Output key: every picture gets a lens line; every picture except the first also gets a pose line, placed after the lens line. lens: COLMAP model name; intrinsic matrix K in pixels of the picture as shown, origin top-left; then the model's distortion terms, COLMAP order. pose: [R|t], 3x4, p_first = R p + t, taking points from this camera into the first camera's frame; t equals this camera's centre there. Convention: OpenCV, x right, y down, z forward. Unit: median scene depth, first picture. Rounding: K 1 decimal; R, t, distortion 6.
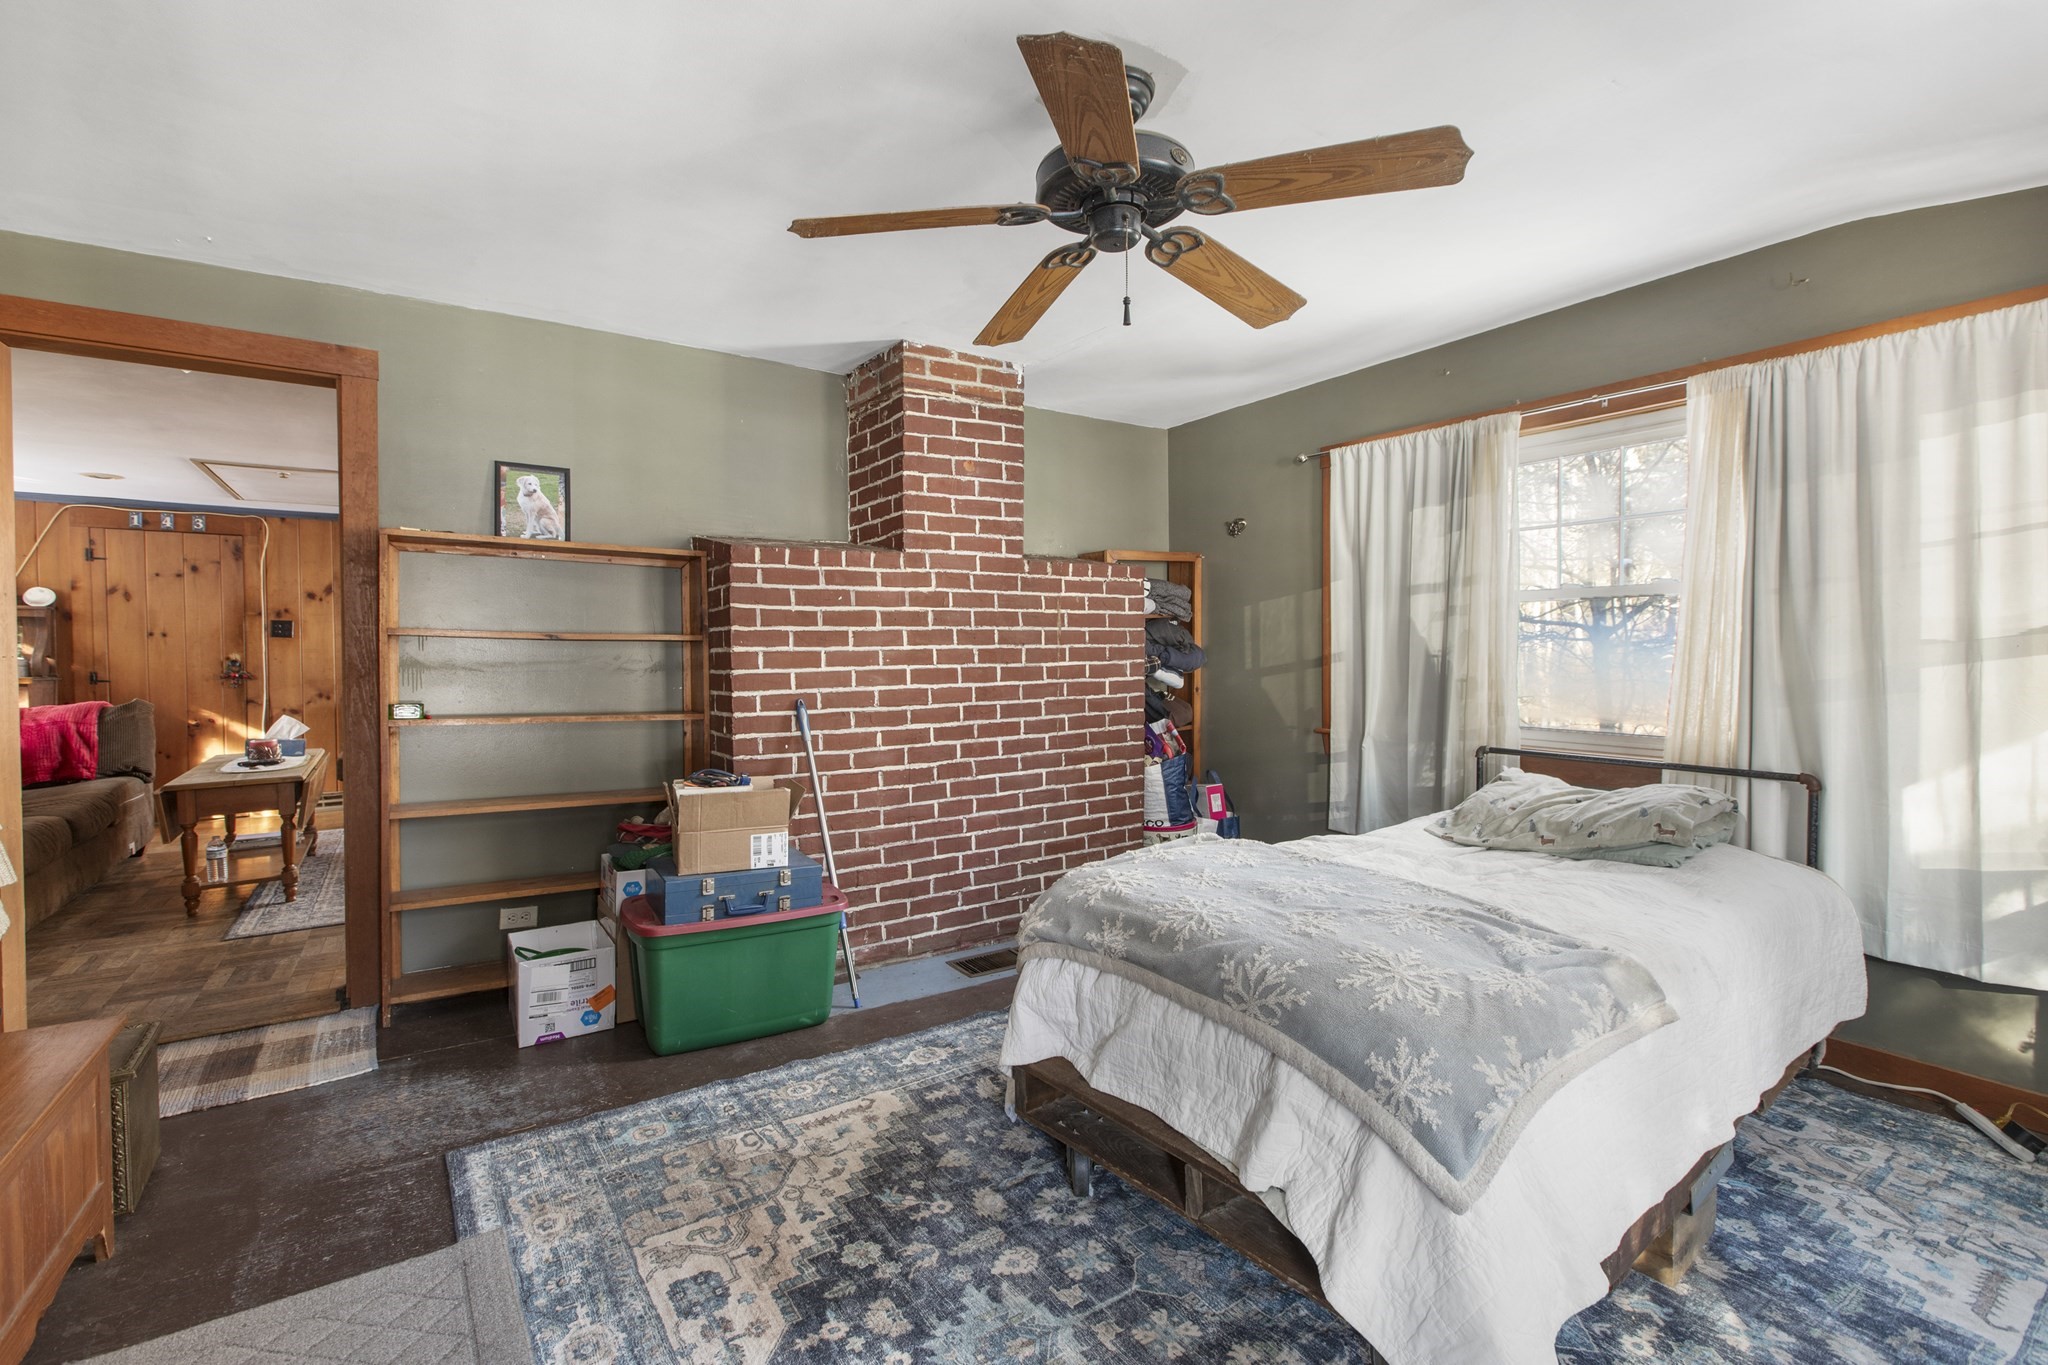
lens RADIAL K [[920.0, 0, 1020.9], [0, 920.0, 672.3], [0, 0, 1]] dist [0.003274, -0.000272]
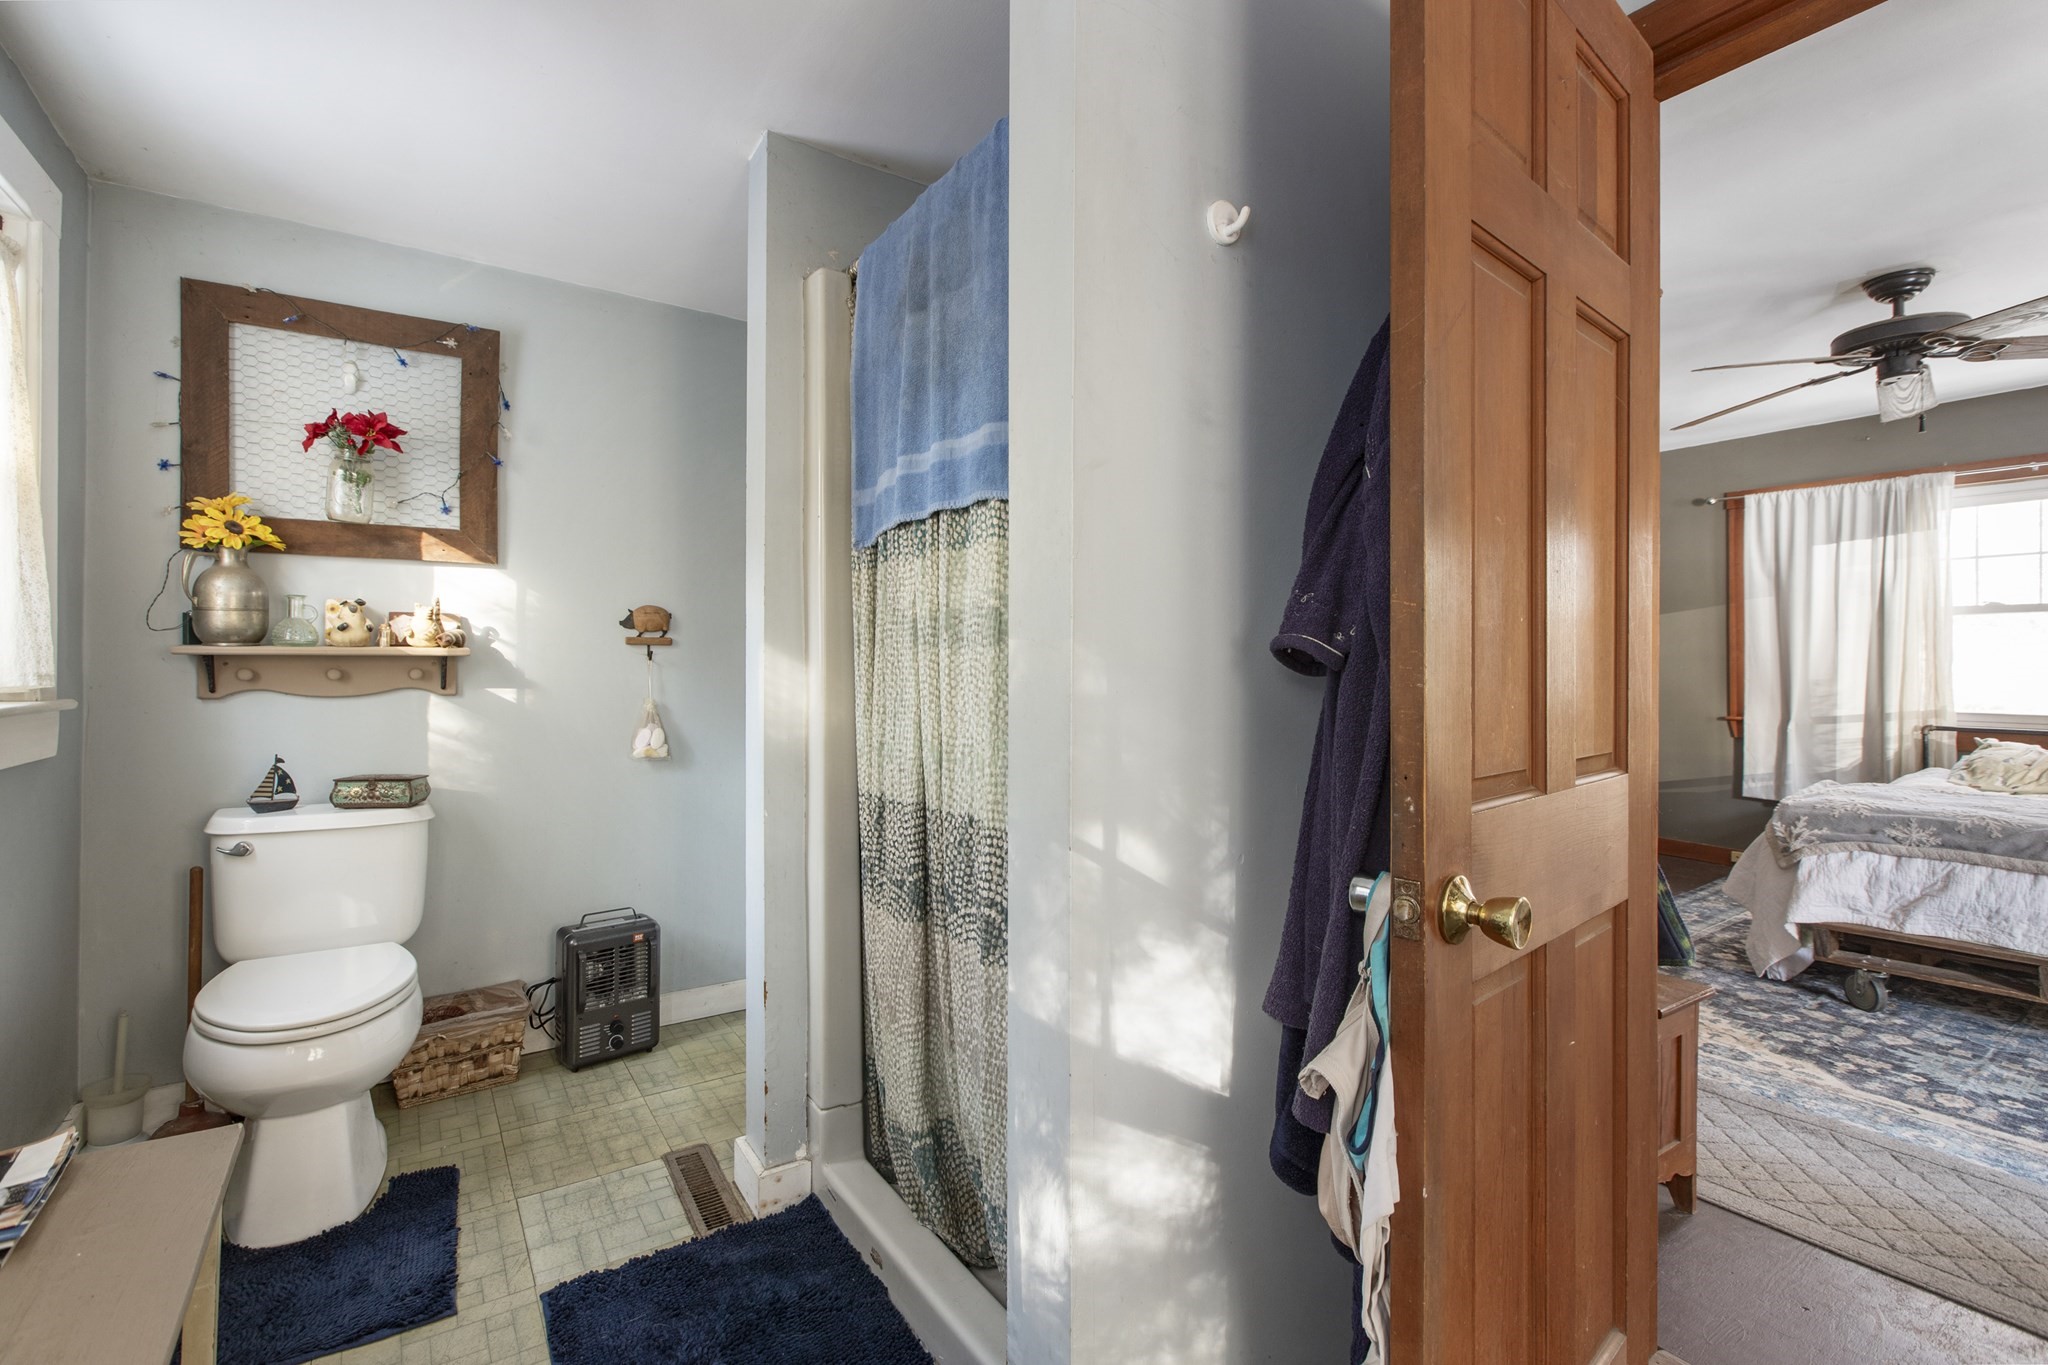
lens RADIAL K [[920.0, 0, 1020.9], [0, 920.0, 672.3], [0, 0, 1]] dist [0.003274, -0.000272]
pose [[0.999668, 0.005389, 0.025180, -1.444629], [-0.004958, 0.999840, -0.017164, 0.056726], [-0.025268, 0.017033, 0.999536, -0.495220]]
